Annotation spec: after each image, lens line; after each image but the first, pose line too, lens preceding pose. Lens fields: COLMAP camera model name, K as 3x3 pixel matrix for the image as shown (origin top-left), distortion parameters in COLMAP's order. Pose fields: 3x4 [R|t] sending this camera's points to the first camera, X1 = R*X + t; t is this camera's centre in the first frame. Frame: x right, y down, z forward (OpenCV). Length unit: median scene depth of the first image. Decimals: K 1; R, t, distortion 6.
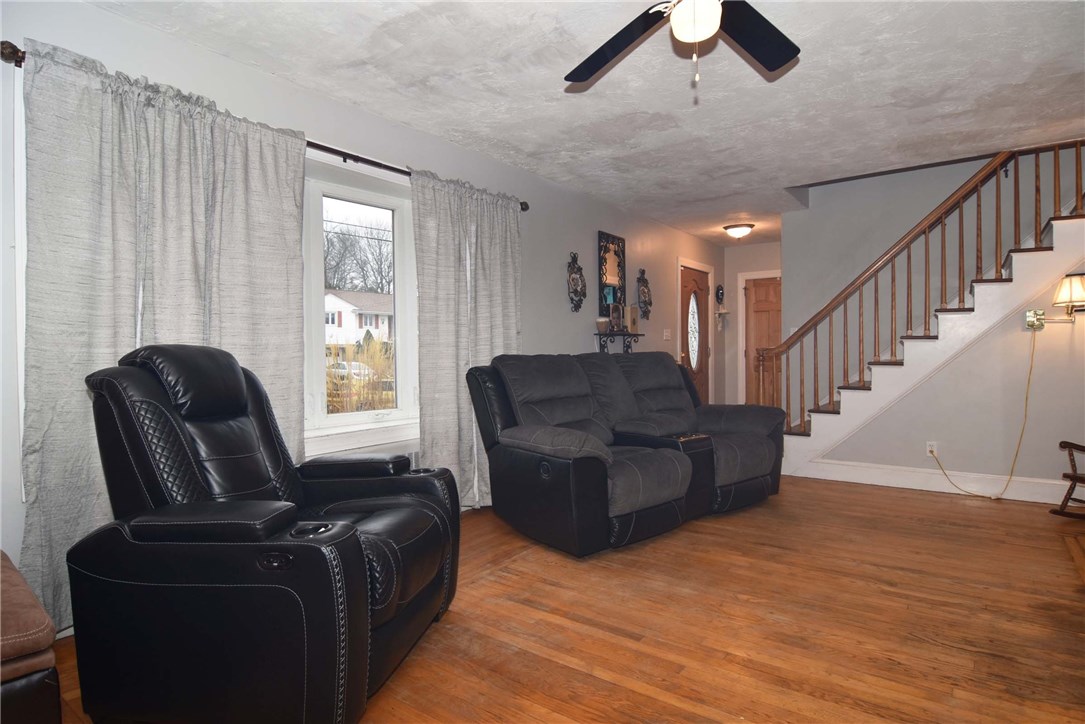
lens RADIAL K [[583.3, 0, 544.6], [0, 583.3, 359.4], [0, 0, 1]] dist [-0.006724, -0.008582]
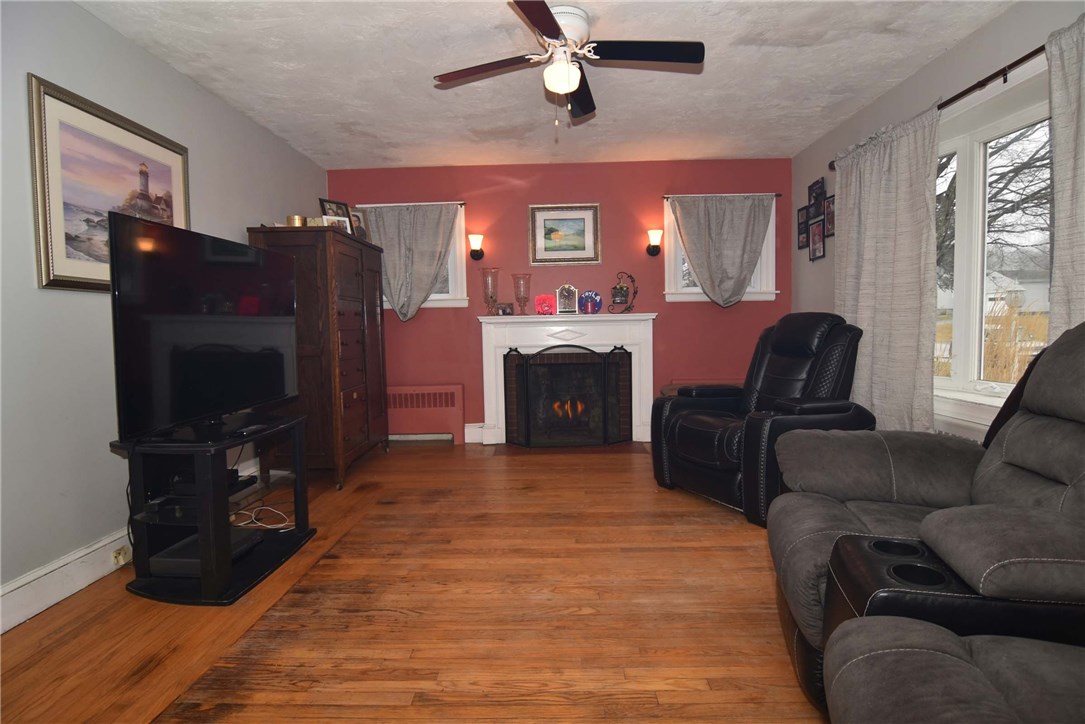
lens RADIAL K [[583.3, 0, 541.3], [0, 583.3, 363.0], [0, 0, 1]] dist [-0.006724, -0.008582]
pose [[-0.818414, 0.064723, -0.570972, 0.880039], [0.021308, 0.996371, 0.082403, -0.030554], [0.574234, 0.055273, -0.816823, 1.672397]]
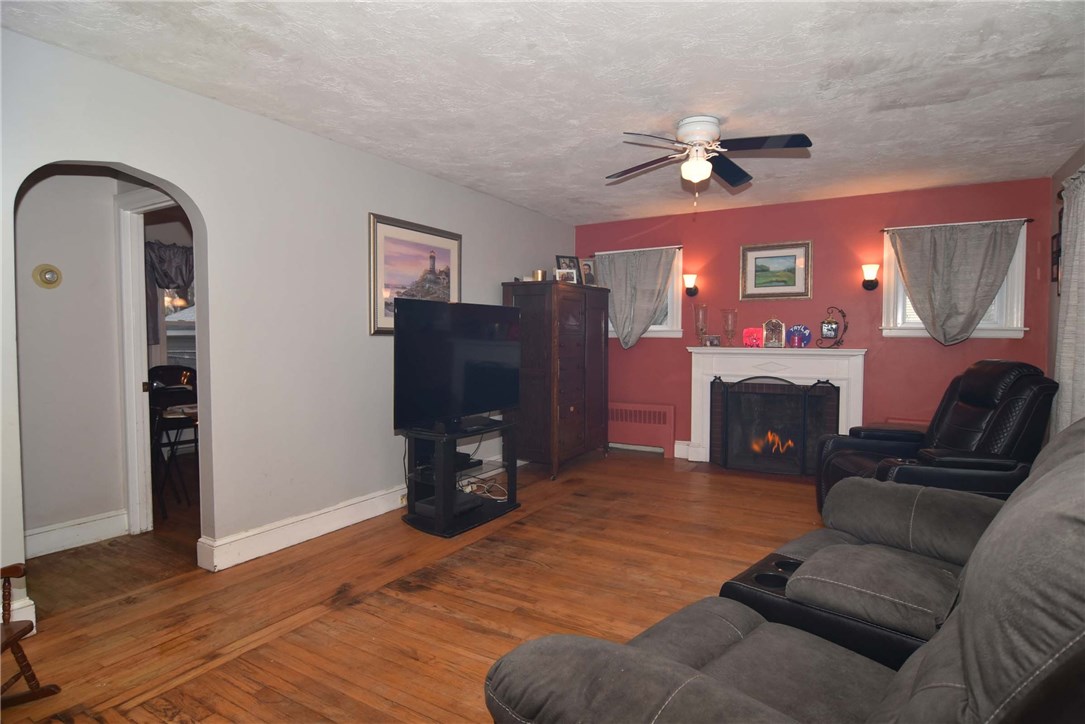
lens RADIAL K [[583.3, 0, 541.7], [0, 583.3, 362.8], [0, 0, 1]] dist [-0.006724, -0.008582]
pose [[-0.994922, 0.013447, -0.099750, 0.693478], [0.007600, 0.998243, 0.058765, -0.105119], [0.100365, 0.057709, -0.993276, 2.101068]]
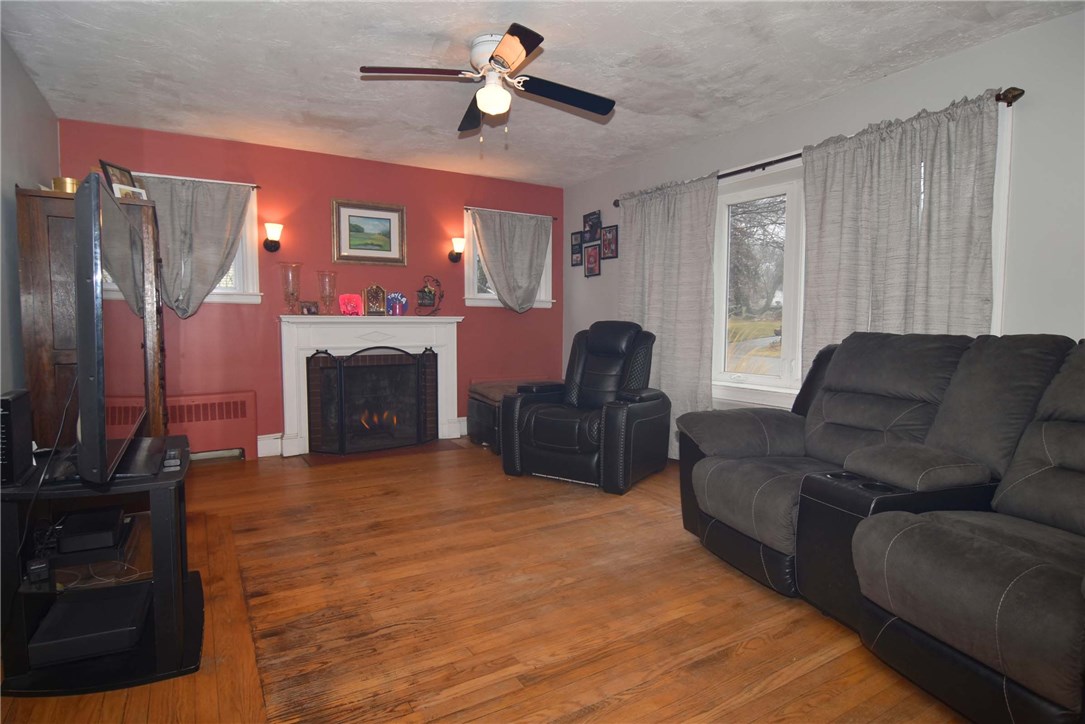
lens RADIAL K [[583.3, 0, 541.1], [0, 583.3, 362.9], [0, 0, 1]] dist [-0.006724, -0.008582]
pose [[-0.381689, 0.075871, -0.921172, 1.266799], [-0.010531, 0.996204, 0.086414, -0.046500], [0.924231, 0.042684, -0.379441, 1.337873]]
